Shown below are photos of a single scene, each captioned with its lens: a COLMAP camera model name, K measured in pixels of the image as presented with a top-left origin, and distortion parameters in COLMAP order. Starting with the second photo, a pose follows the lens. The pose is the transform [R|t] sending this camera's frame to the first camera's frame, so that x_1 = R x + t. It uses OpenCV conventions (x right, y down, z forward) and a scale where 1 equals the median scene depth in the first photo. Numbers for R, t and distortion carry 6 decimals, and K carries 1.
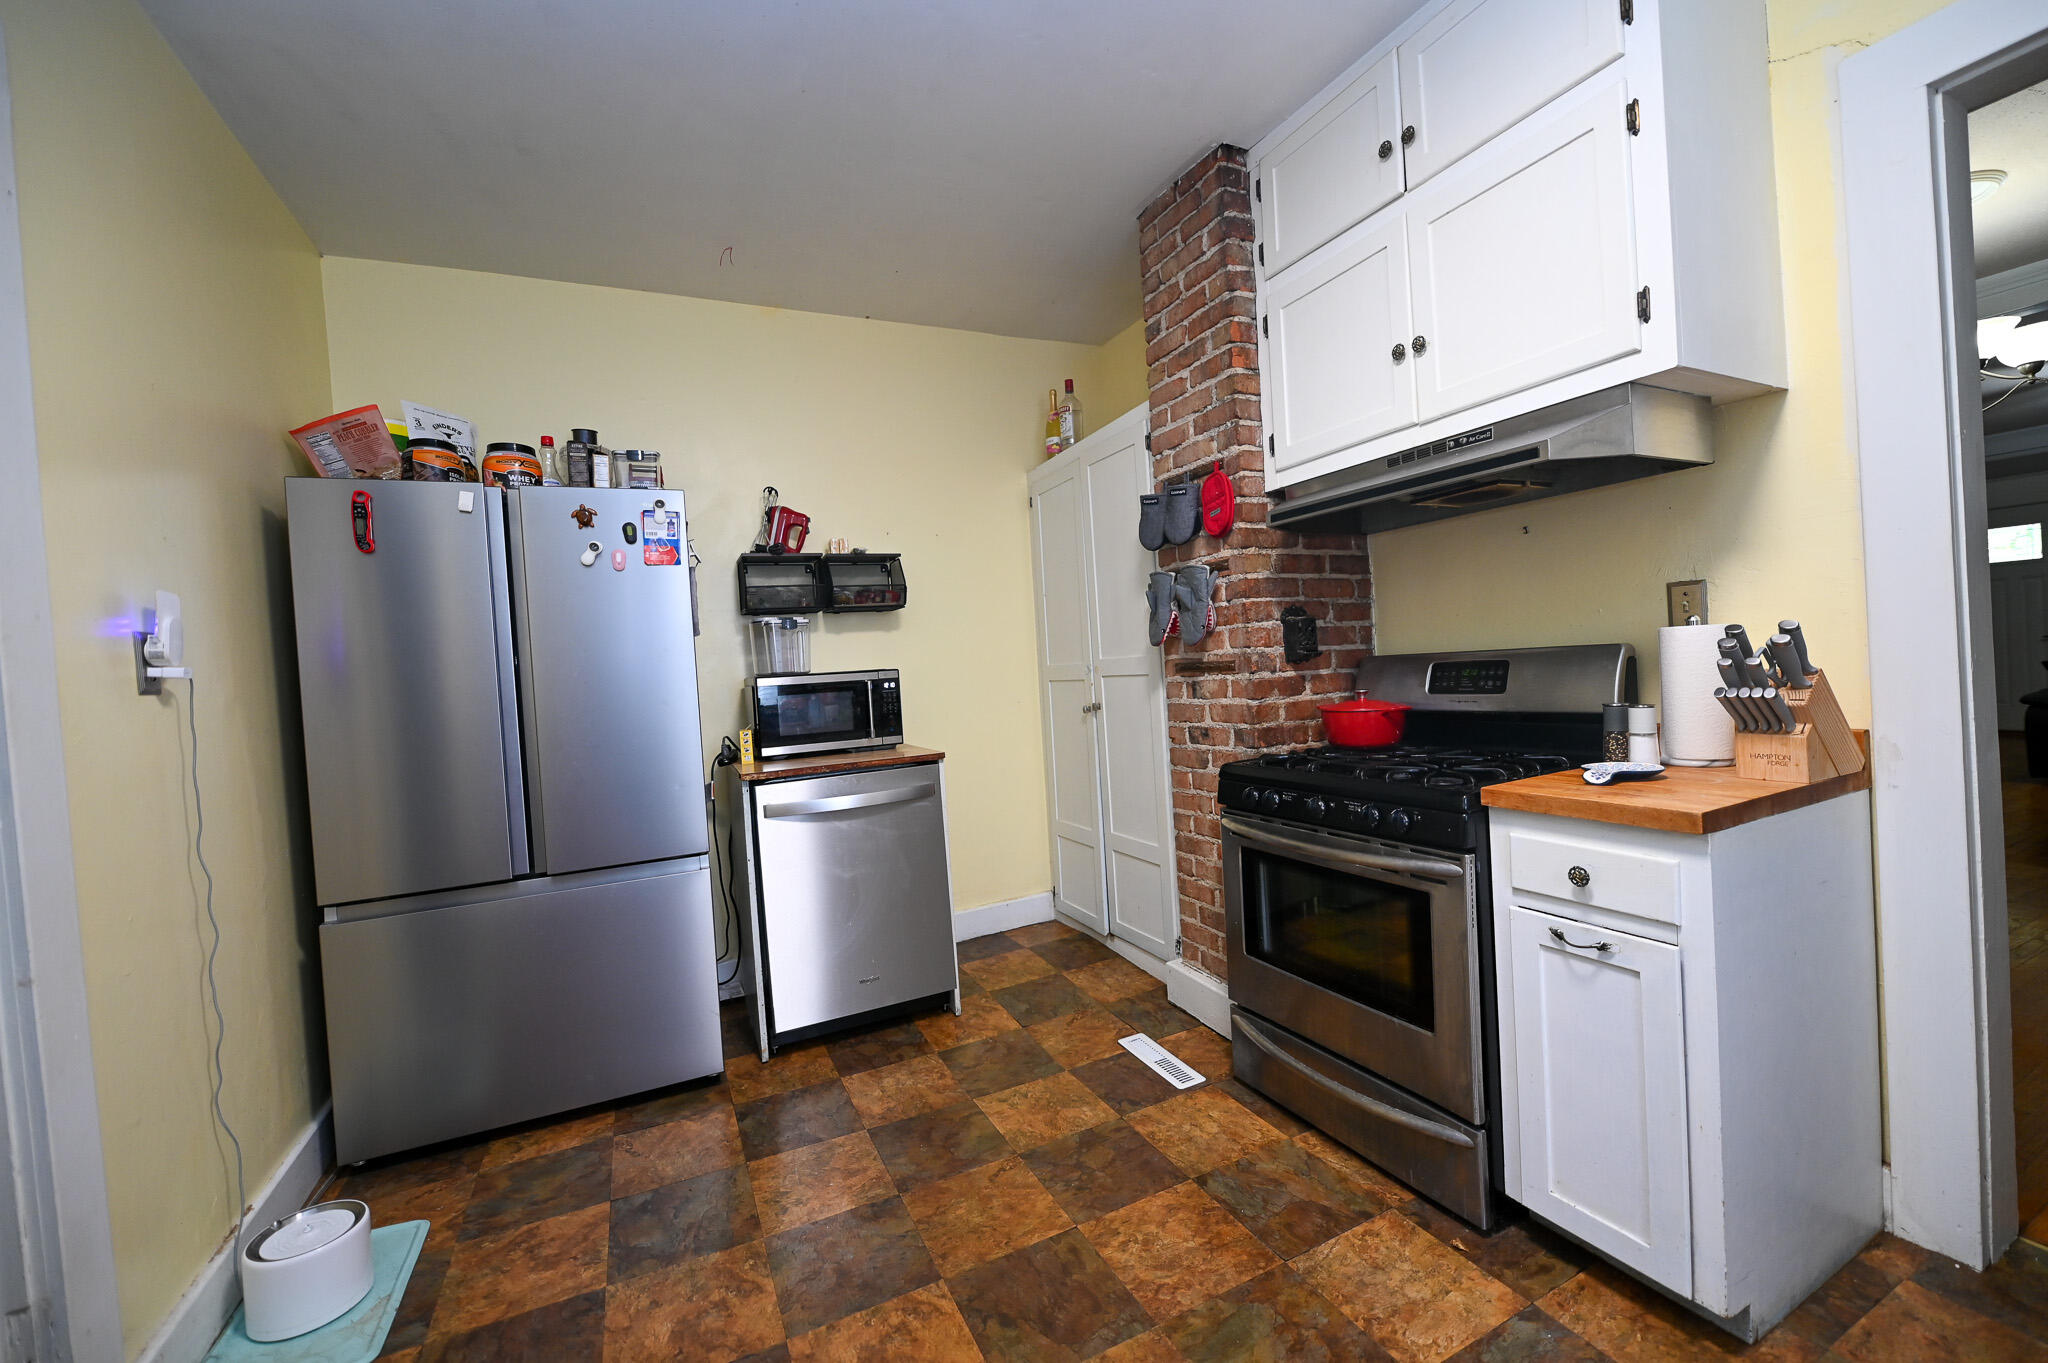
lens RADIAL K [[814.5, 0, 1027.3], [0, 814.5, 680.6], [0, 0, 1]] dist [-0.003821, -0.000254]
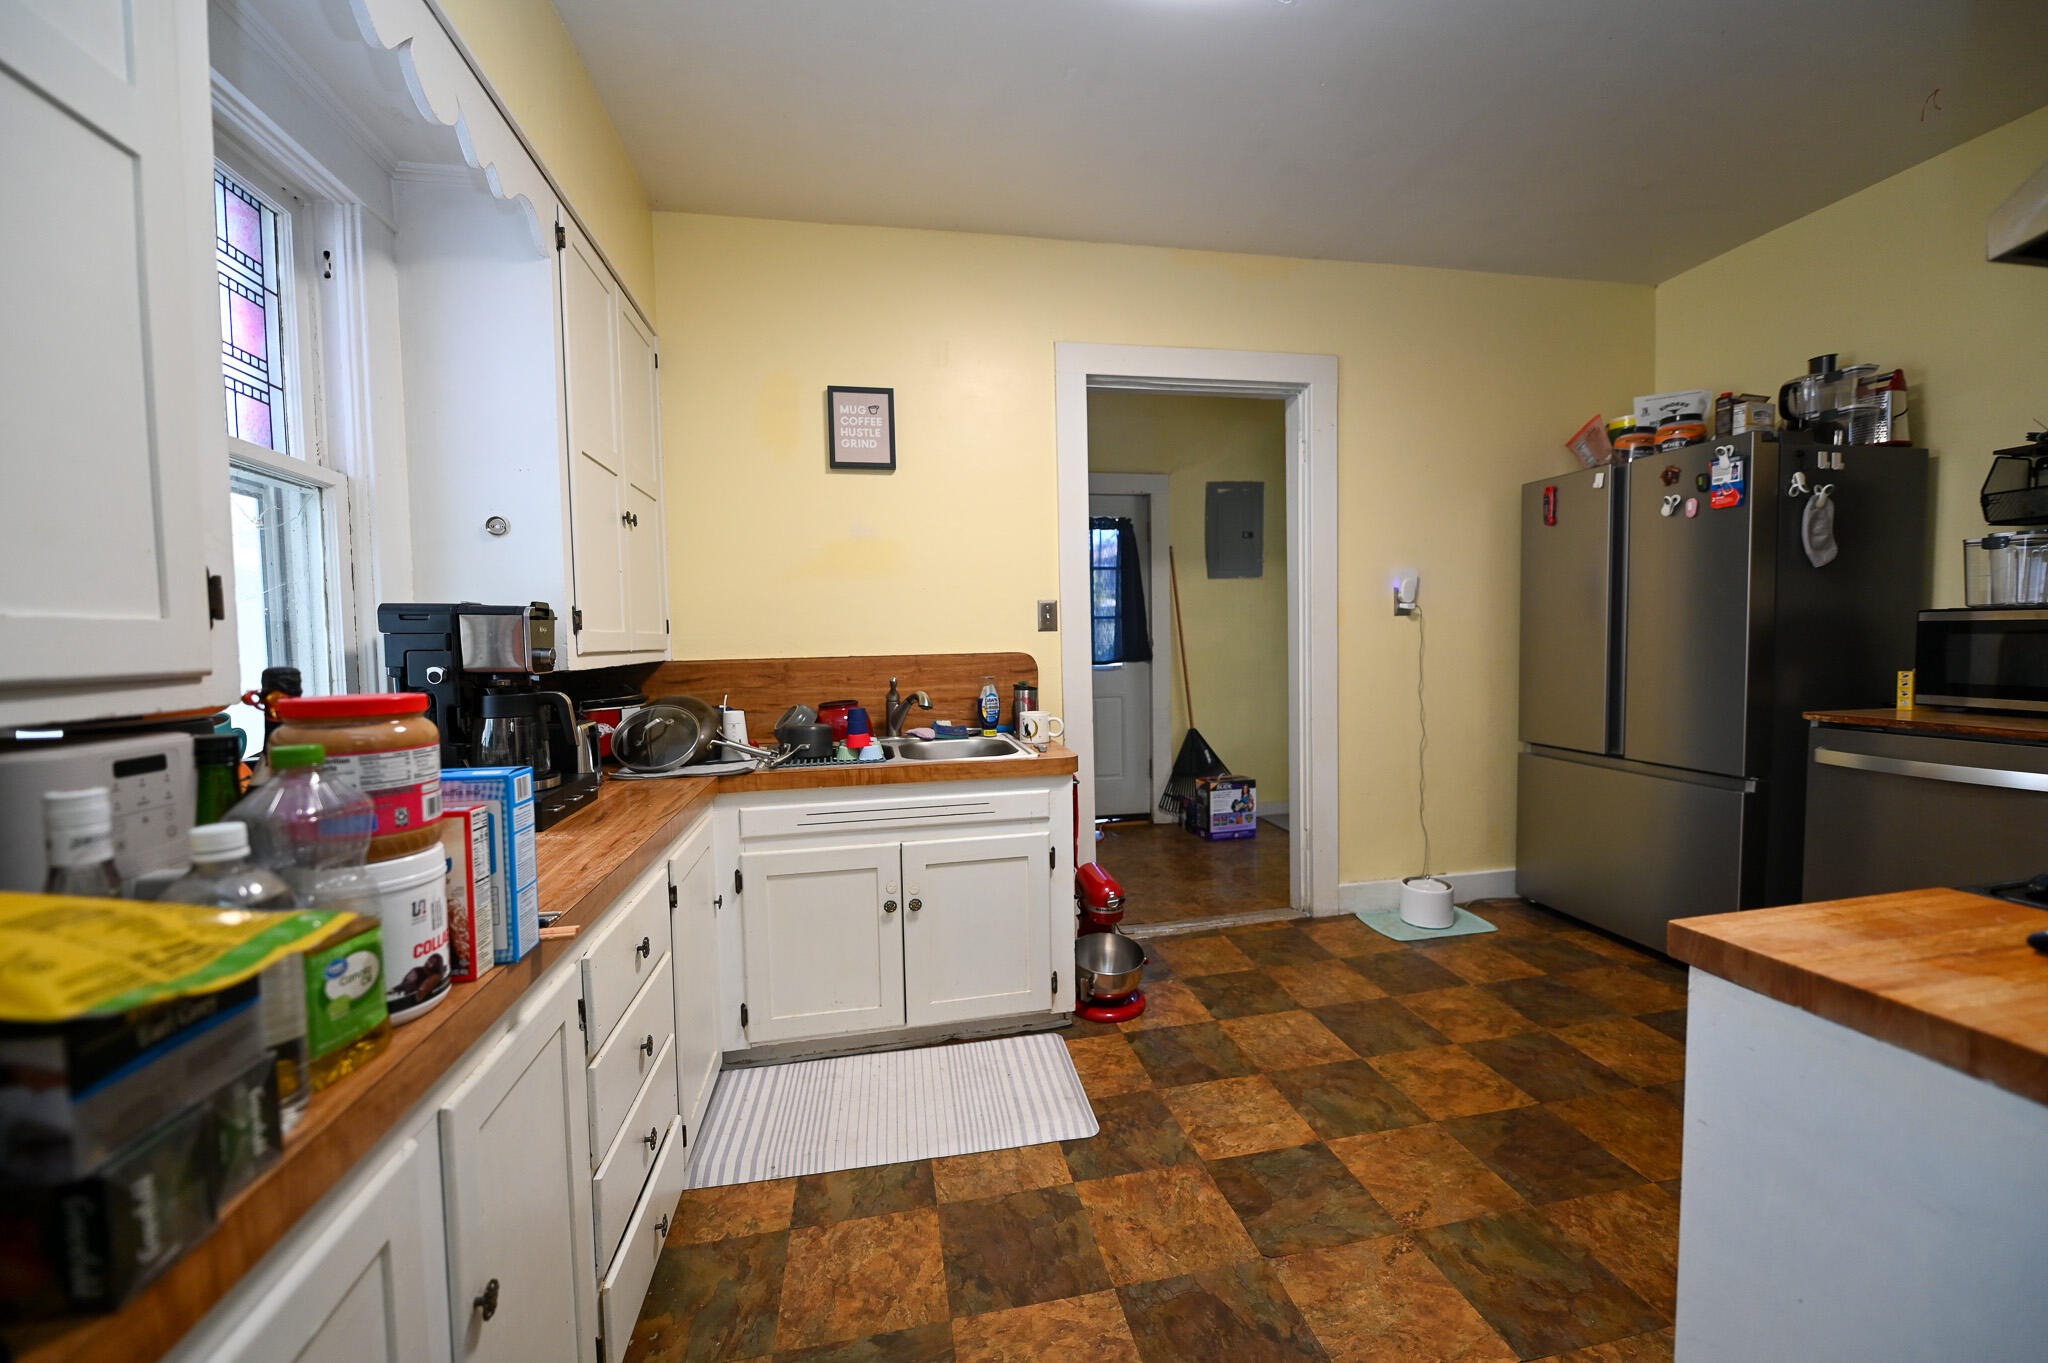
lens RADIAL K [[814.5, 0, 1027.3], [0, 814.5, 680.6], [0, 0, 1]] dist [-0.003821, -0.000254]
pose [[-0.256308, 0.119381, -0.959195, 0.998482], [0.019151, 0.992776, 0.118443, -0.066882], [0.966405, 0.011989, -0.256743, 0.439398]]
